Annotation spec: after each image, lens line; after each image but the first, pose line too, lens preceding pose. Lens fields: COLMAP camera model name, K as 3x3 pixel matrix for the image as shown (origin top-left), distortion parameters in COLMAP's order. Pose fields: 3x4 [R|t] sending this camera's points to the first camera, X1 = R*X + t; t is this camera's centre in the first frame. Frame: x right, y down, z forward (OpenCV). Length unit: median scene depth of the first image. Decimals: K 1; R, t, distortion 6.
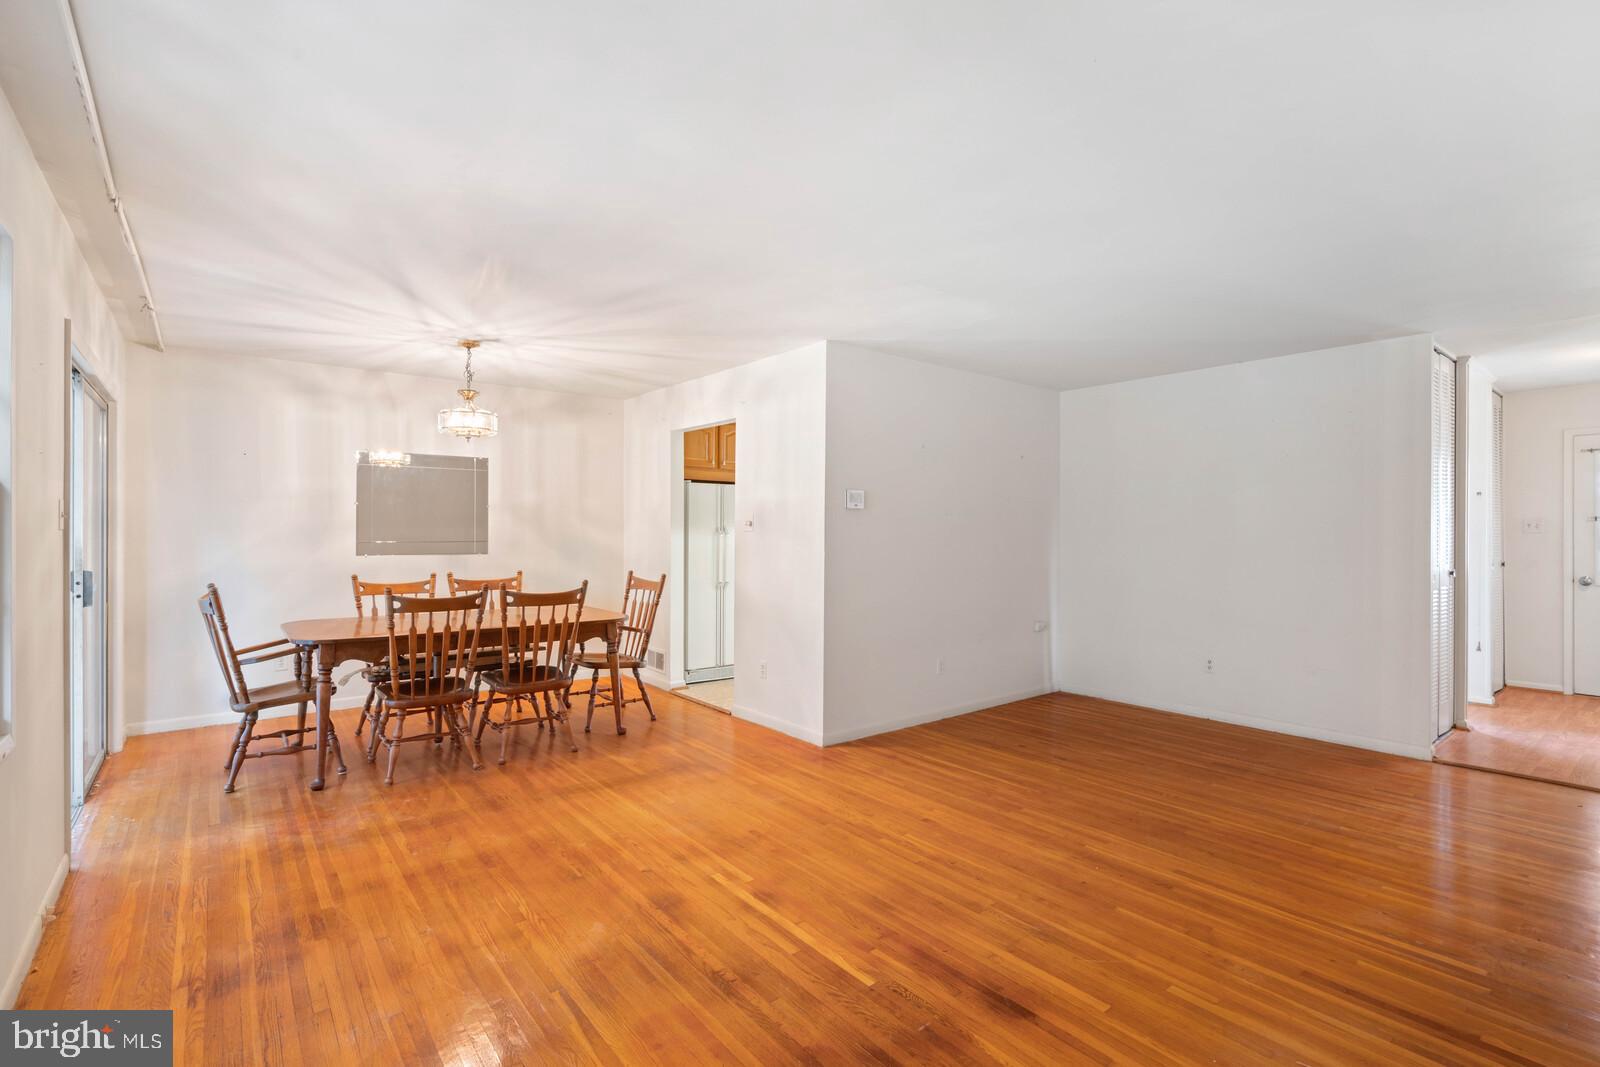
lens RADIAL K [[720.2, 0, 793.6], [0, 720.2, 539.1], [0, 0, 1]] dist [-0.009152, 0.000737]
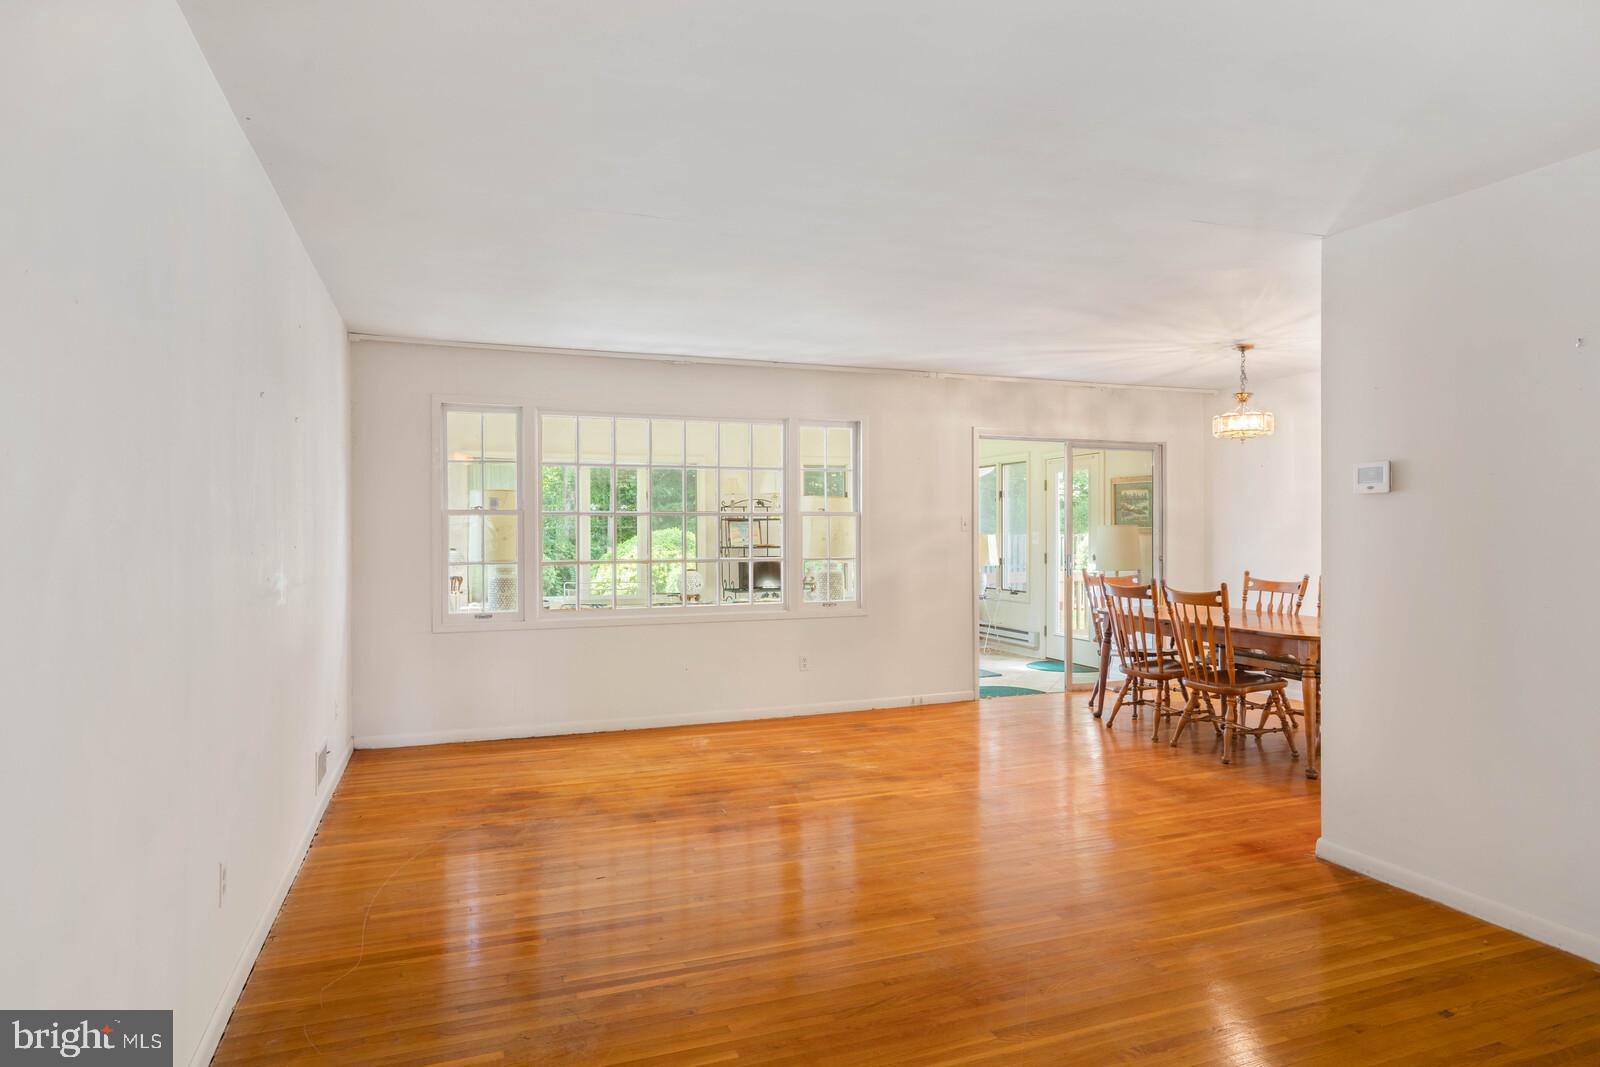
lens RADIAL K [[925.1, 0, 800.0], [0, 925.1, 533.5], [0, 0, 1]] dist [0.001463, 0.000501]
pose [[-0.310711, -0.001591, -0.950503, 1.071318], [0.001519, 0.999996, -0.002170, -0.006753], [0.950503, -0.002119, -0.310708, 0.871183]]
